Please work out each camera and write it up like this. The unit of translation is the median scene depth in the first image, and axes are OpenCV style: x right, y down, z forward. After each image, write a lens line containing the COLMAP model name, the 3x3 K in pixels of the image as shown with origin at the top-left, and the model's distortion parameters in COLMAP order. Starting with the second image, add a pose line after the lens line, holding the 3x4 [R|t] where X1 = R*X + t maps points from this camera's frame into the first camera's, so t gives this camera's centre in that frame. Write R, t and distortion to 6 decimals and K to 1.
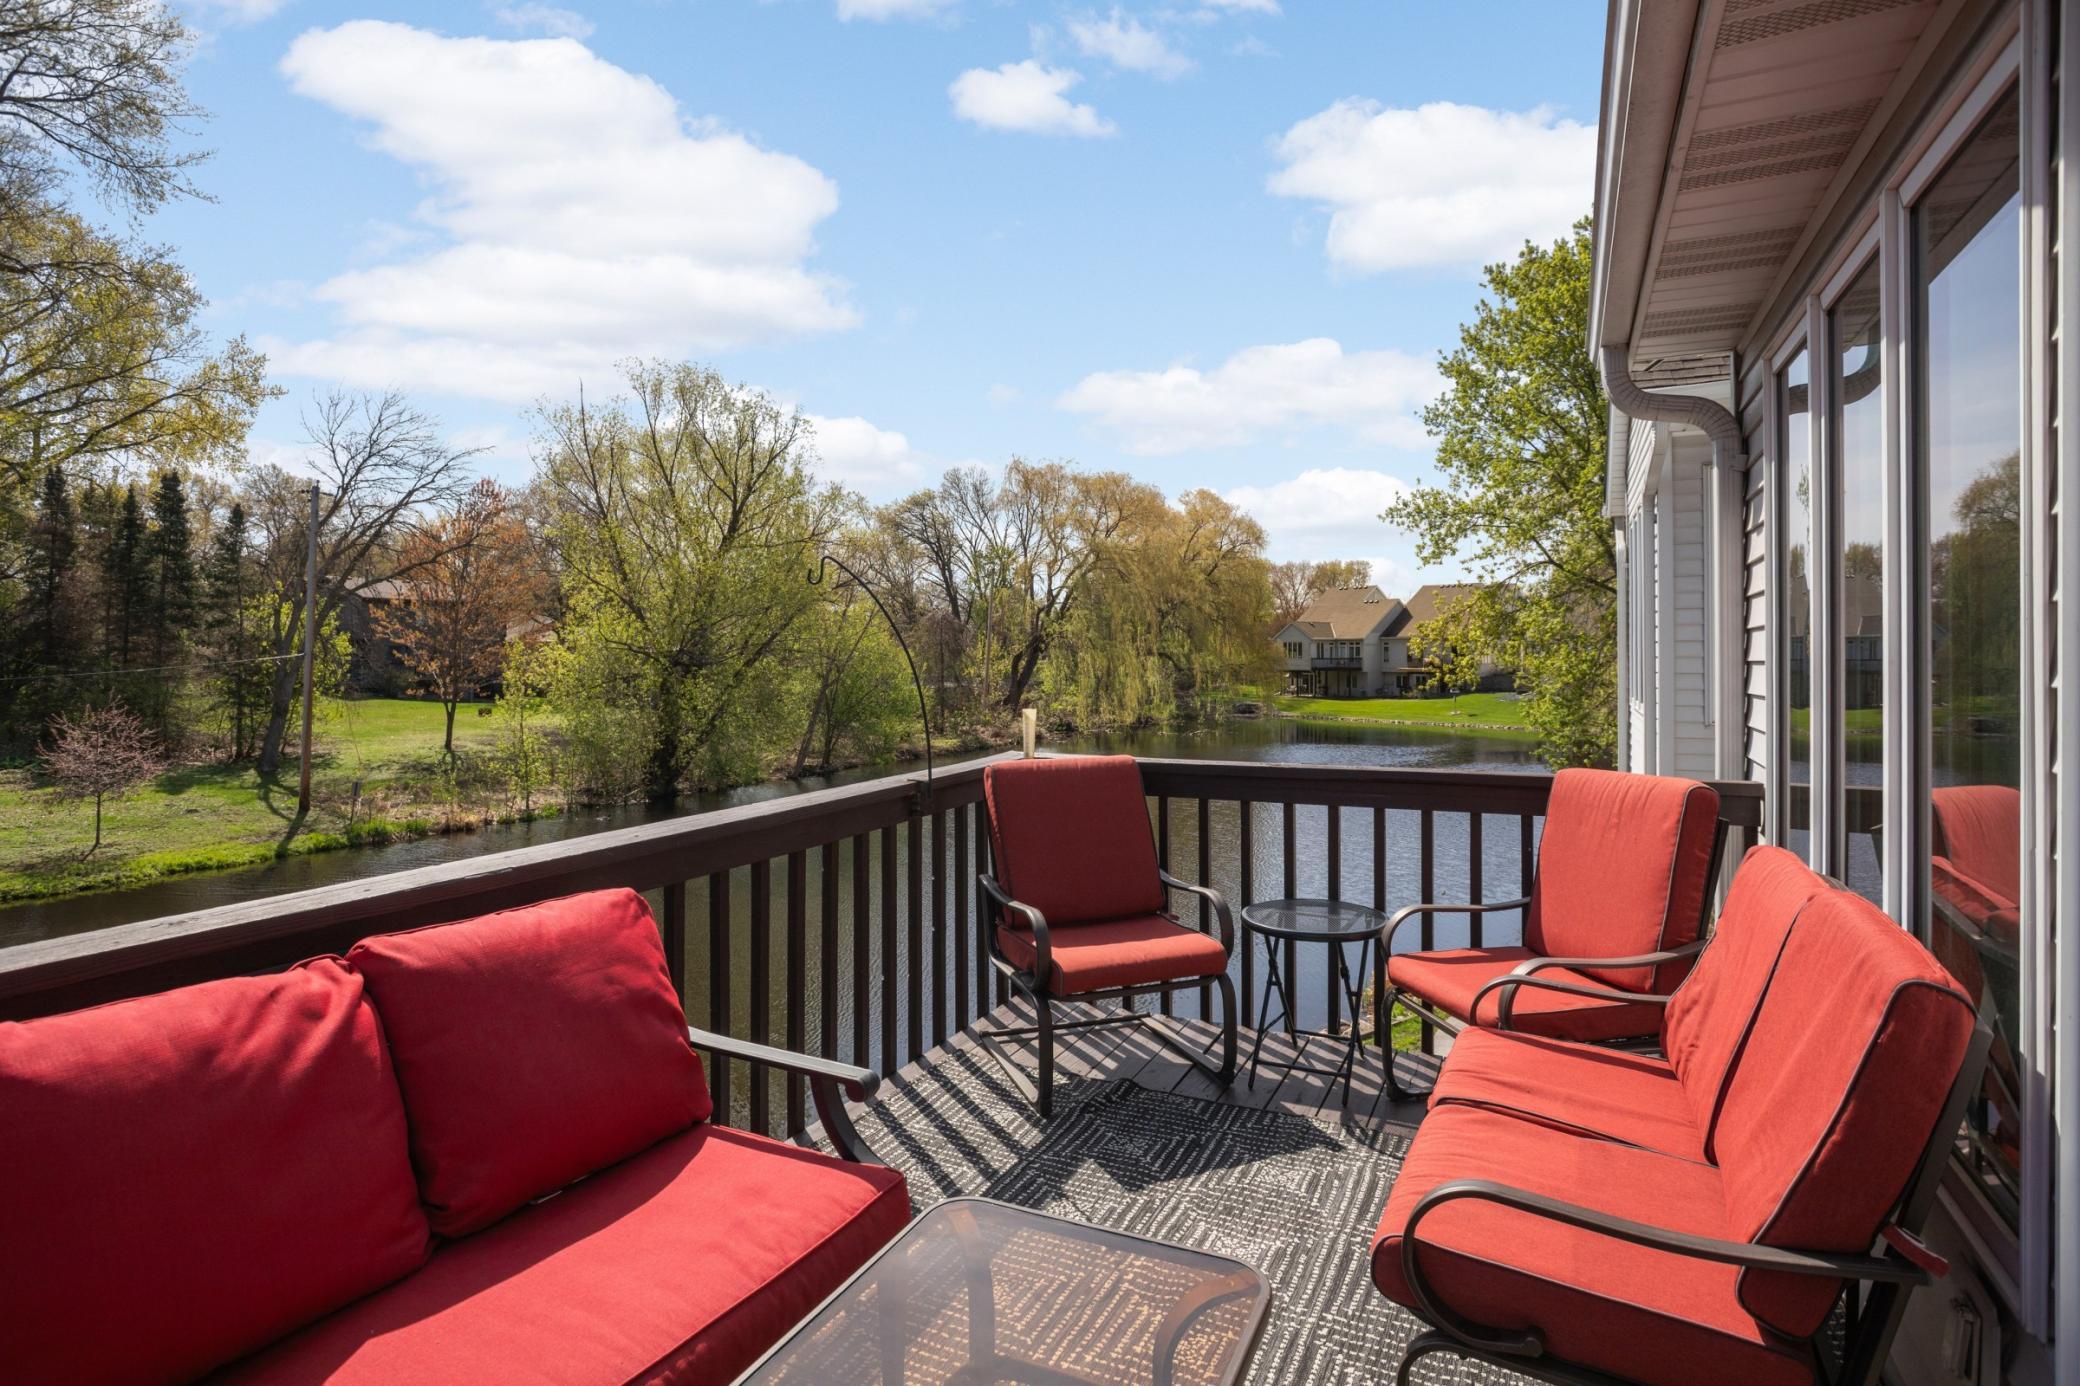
lens RADIAL K [[1059.7, 0, 1038.7], [0, 1059.7, 634.6], [0, 0, 1]] dist [-0.040634, 0.022649]
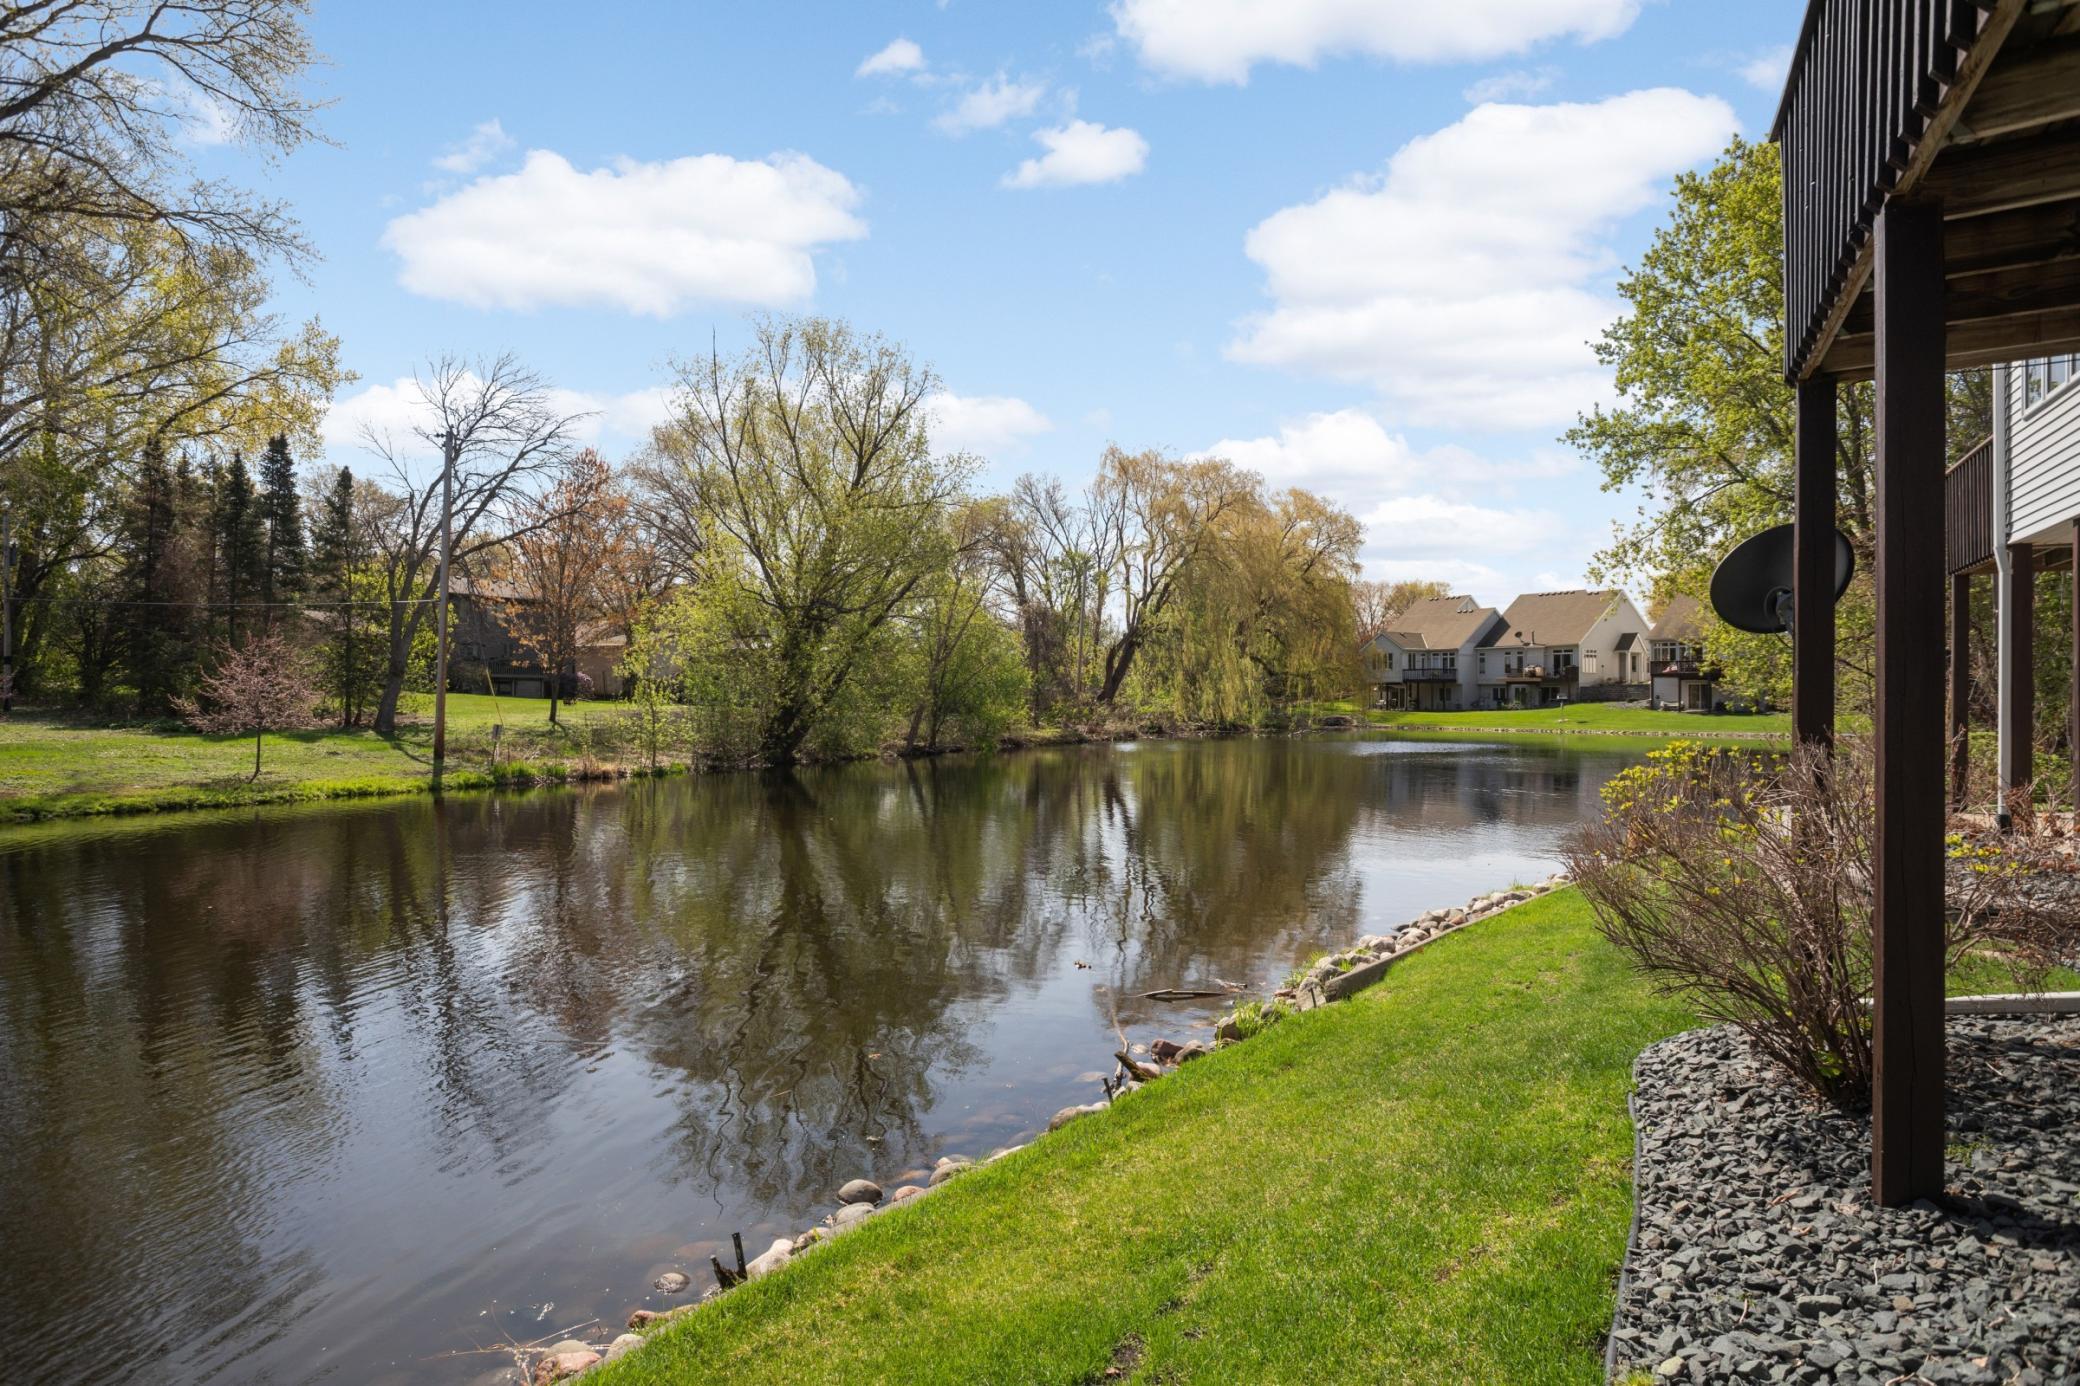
lens RADIAL K [[1112.7, 0, 1031.2], [0, 1112.7, 695.5], [0, 0, 1]] dist [-0.003207, 0.000065]
pose [[0.999557, 0.002906, -0.029624, -0.083545], [-0.002816, 0.999991, 0.003082, 0.077294], [0.029633, -0.002997, 0.999556, -0.025560]]
